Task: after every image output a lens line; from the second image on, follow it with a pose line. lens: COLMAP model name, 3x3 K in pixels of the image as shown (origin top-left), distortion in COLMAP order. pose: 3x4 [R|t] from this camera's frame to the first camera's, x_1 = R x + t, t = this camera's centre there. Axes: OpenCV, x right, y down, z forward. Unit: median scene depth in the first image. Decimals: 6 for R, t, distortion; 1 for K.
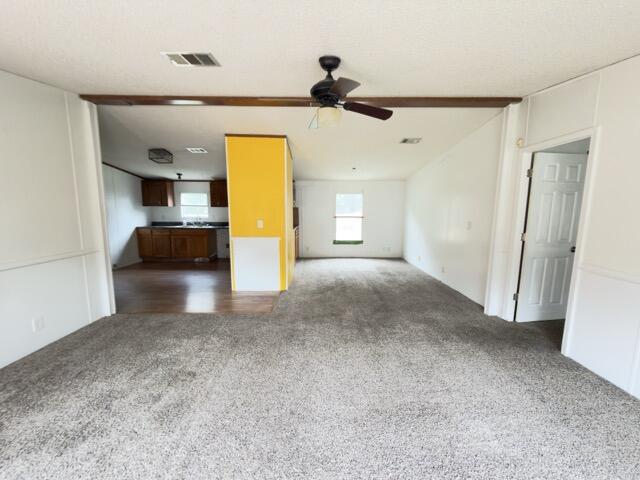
lens RADIAL K [[254.5, 0, 320.0], [0, 254.5, 240.0], [0, 0, 1]] dist [0.000589, 0.000096]
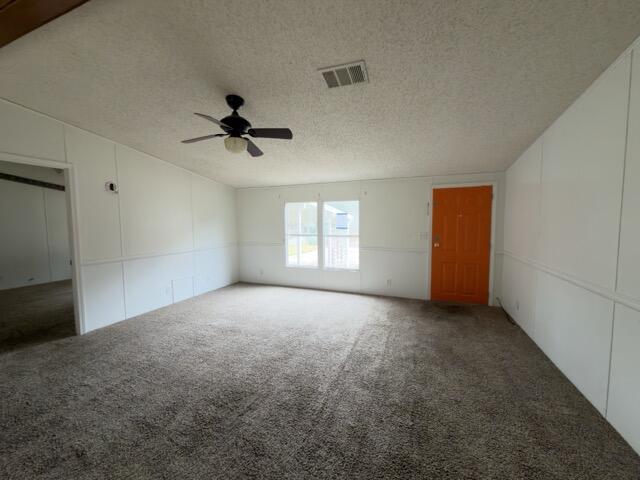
lens RADIAL K [[254.5, 0, 320.0], [0, 254.5, 240.0], [0, 0, 1]] dist [0.000589, 0.000096]
pose [[-0.924697, -0.025985, 0.379817, -0.234252], [0.053395, 0.978955, 0.196969, -0.076471], [-0.376942, 0.202416, -0.903849, 0.597622]]
